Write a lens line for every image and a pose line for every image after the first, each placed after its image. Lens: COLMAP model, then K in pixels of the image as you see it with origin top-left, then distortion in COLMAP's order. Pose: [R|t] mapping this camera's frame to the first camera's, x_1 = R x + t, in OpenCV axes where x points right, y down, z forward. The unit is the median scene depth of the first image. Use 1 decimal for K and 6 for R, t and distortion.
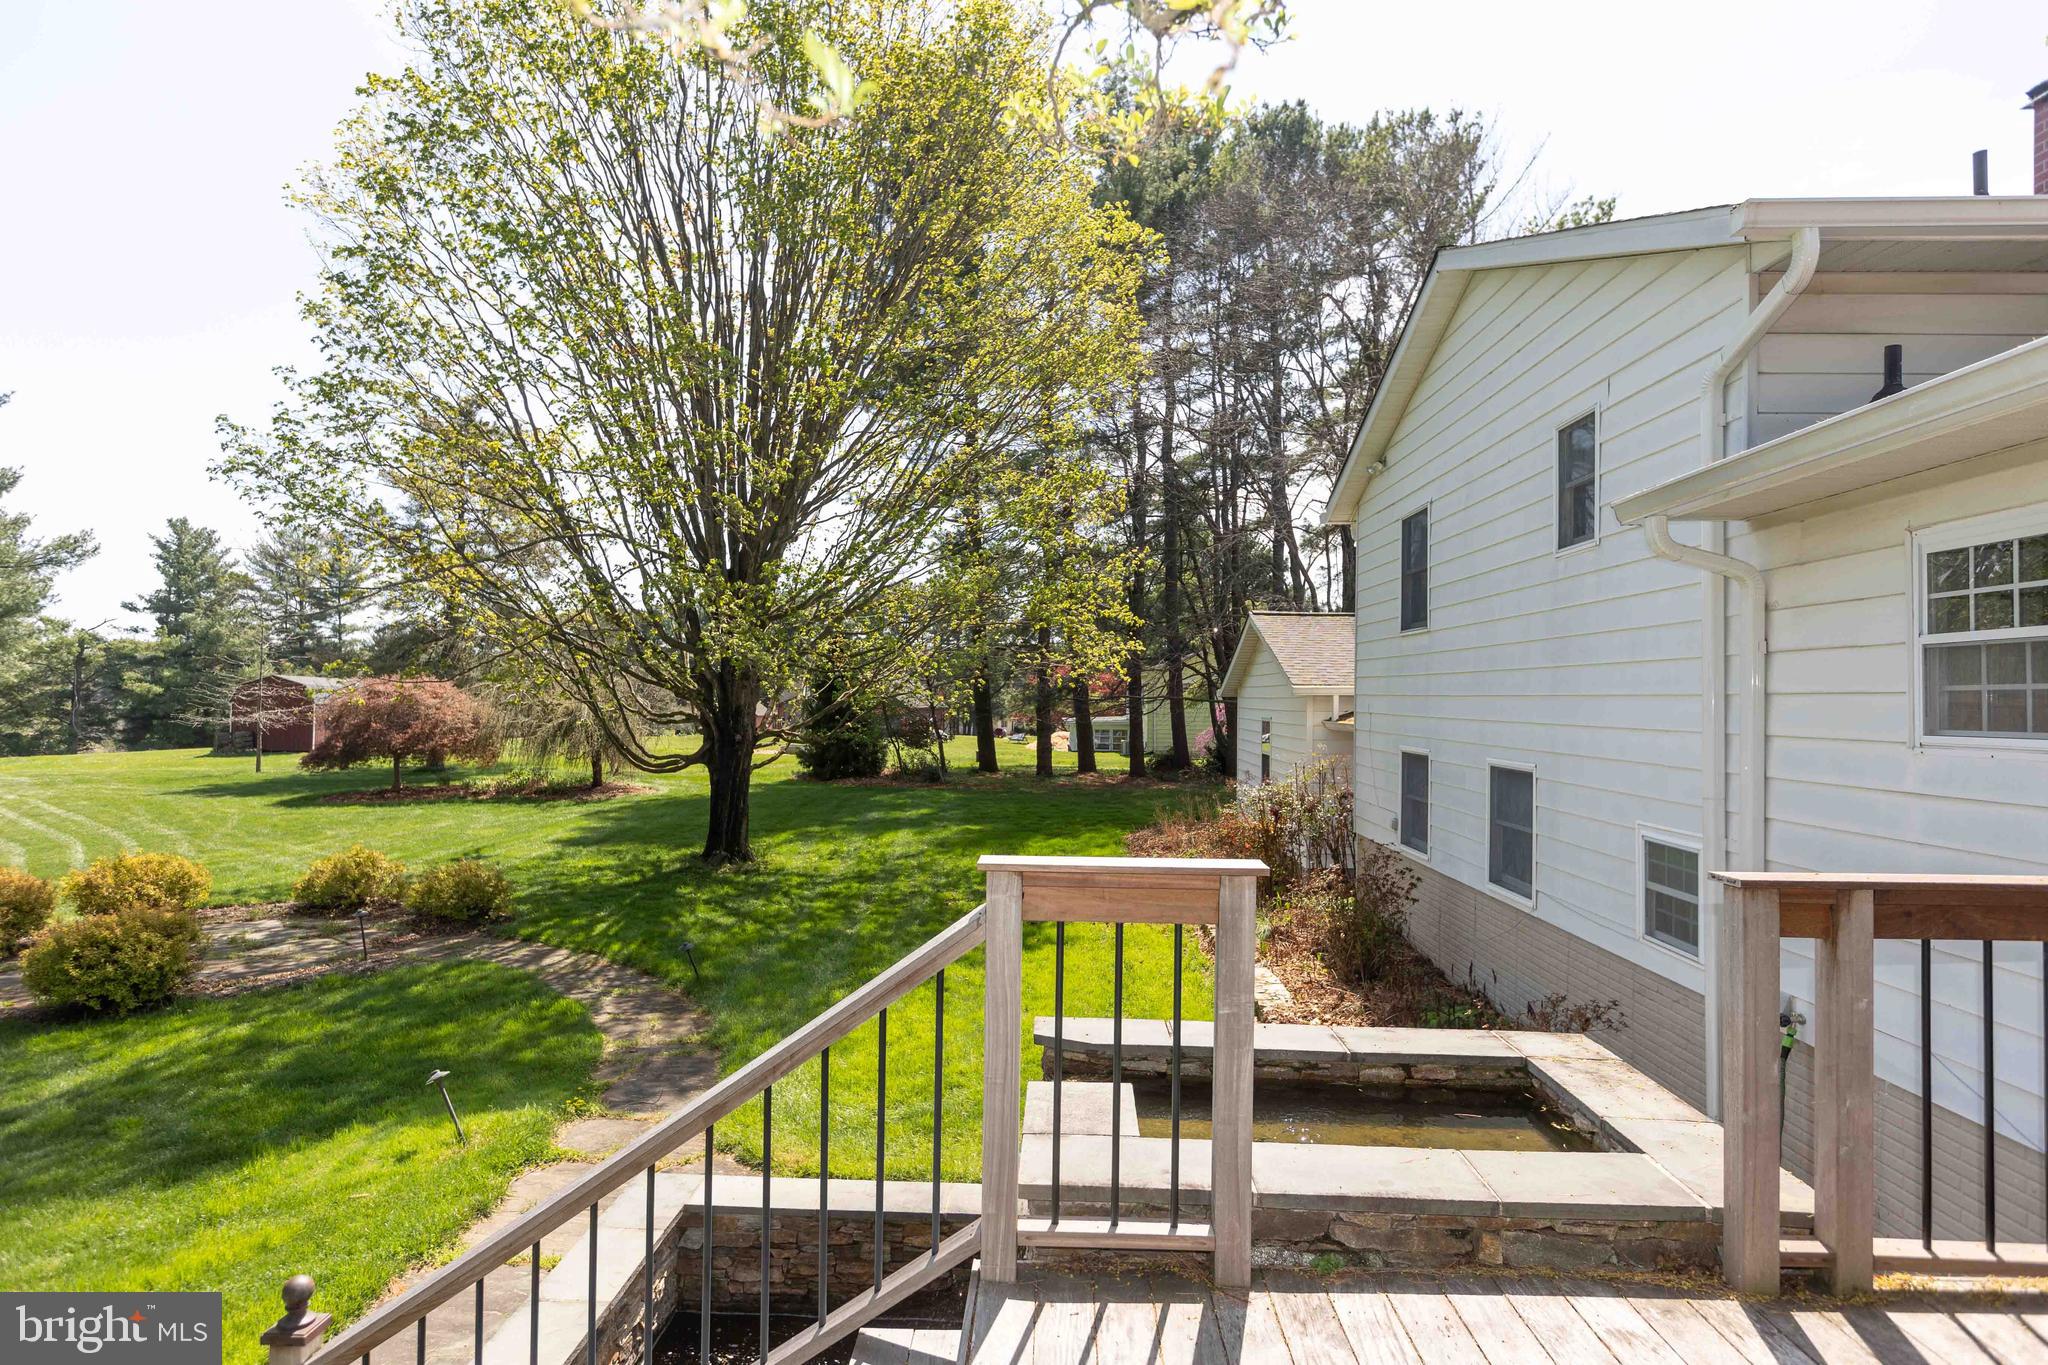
lens RADIAL K [[1164.2, 0, 1002.4], [0, 1164.2, 684.3], [0, 0, 1]] dist [-0.004201, -0.000239]
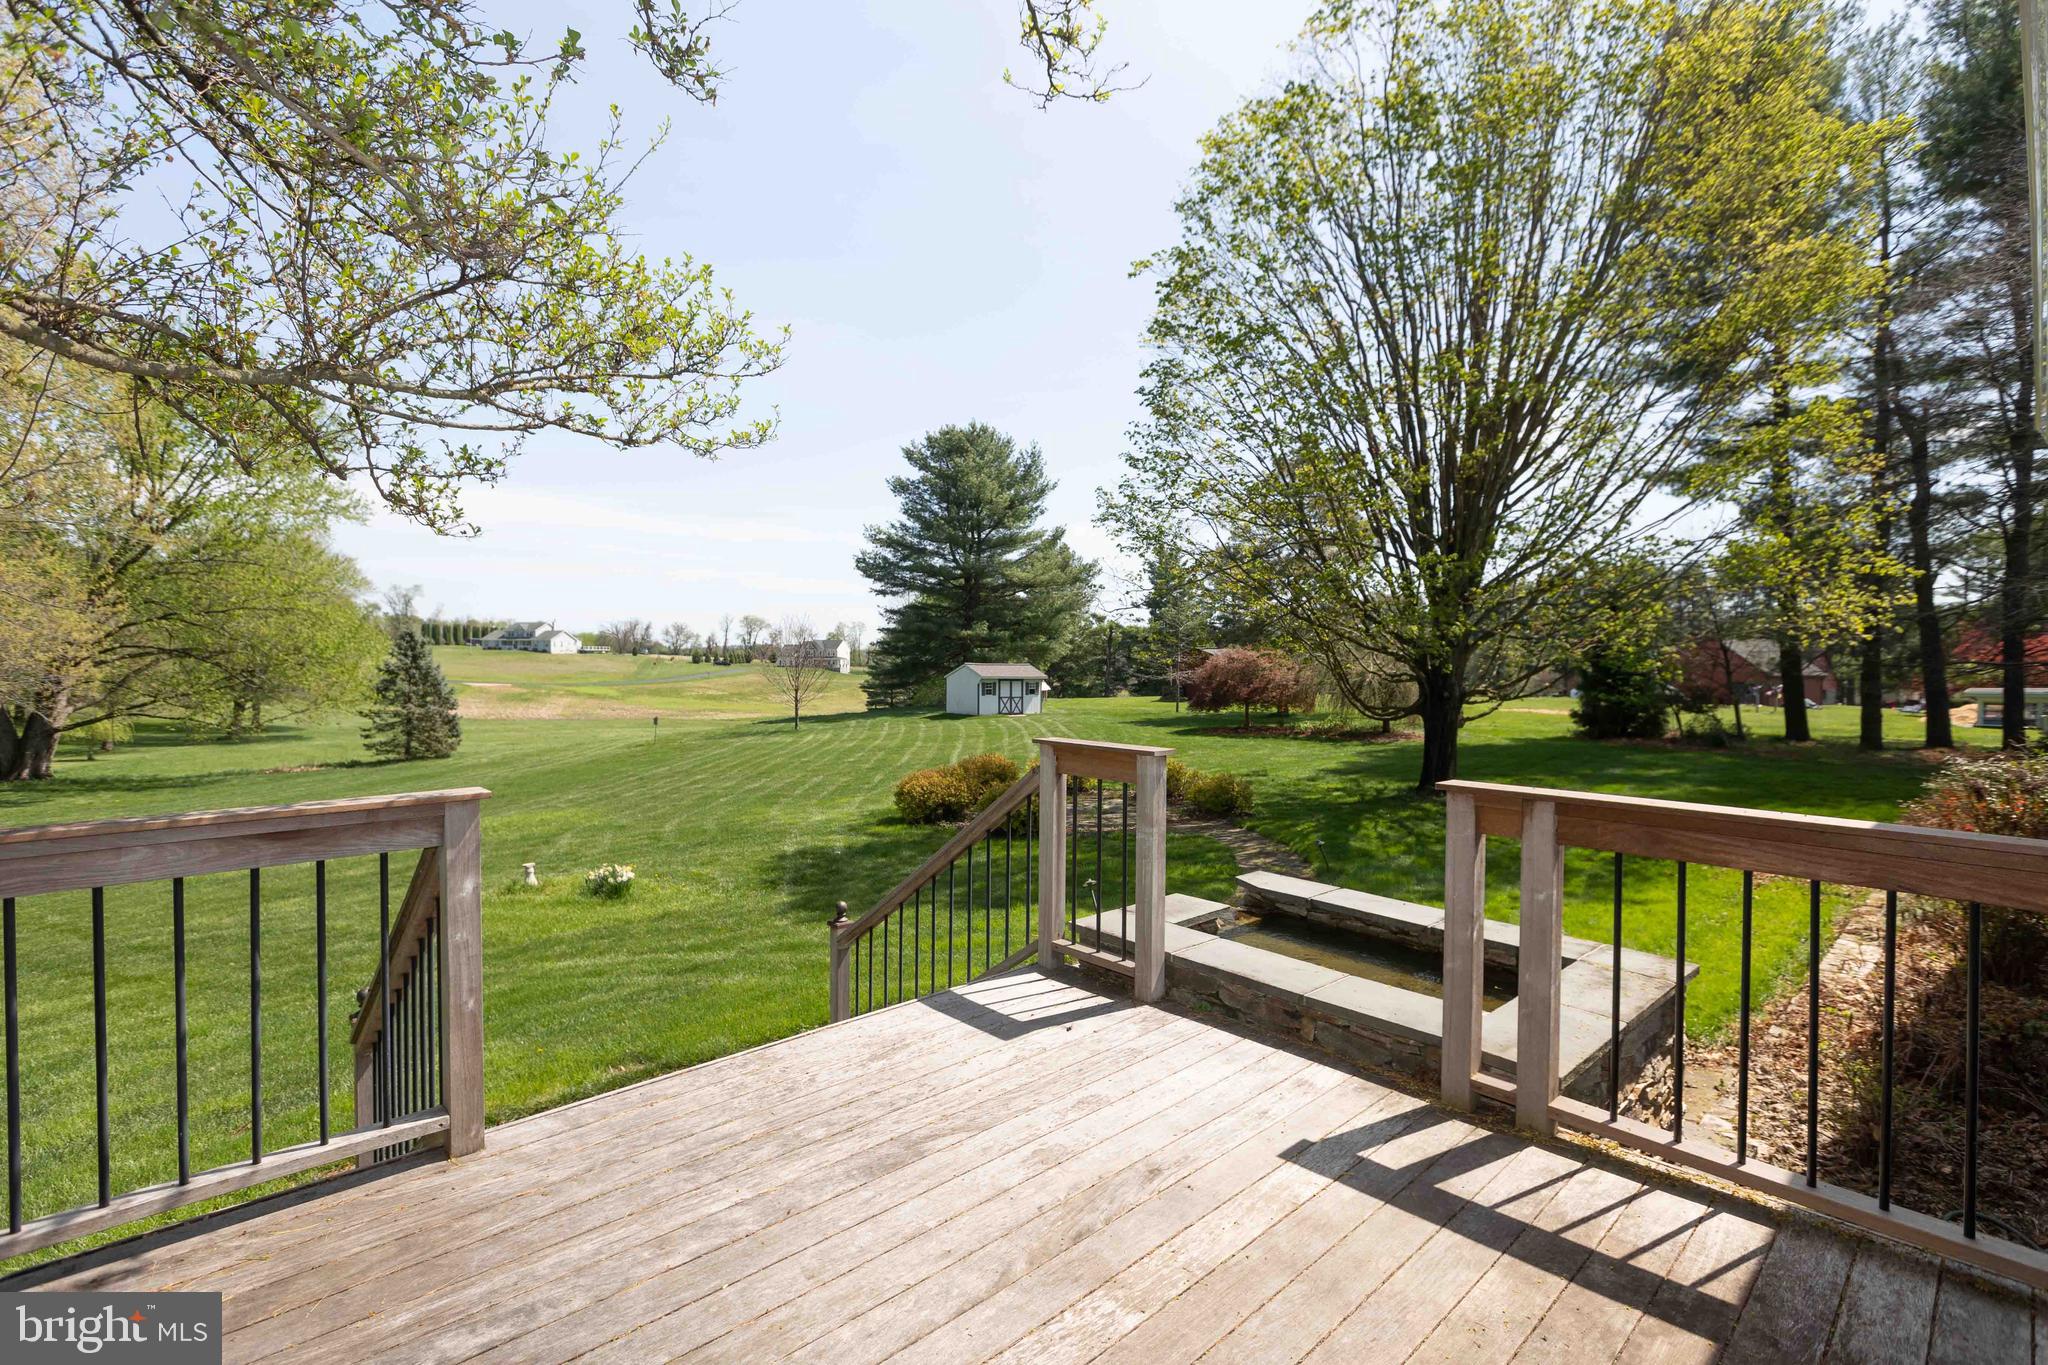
lens RADIAL K [[921.3, 0, 1033.9], [0, 921.3, 676.8], [0, 0, 1]] dist [0.012024, 0.000087]
pose [[0.728802, 0.015445, -0.684550, 0.118132], [0.001408, 0.999710, 0.024054, 0.002708], [0.684723, -0.018495, 0.728569, -0.006986]]
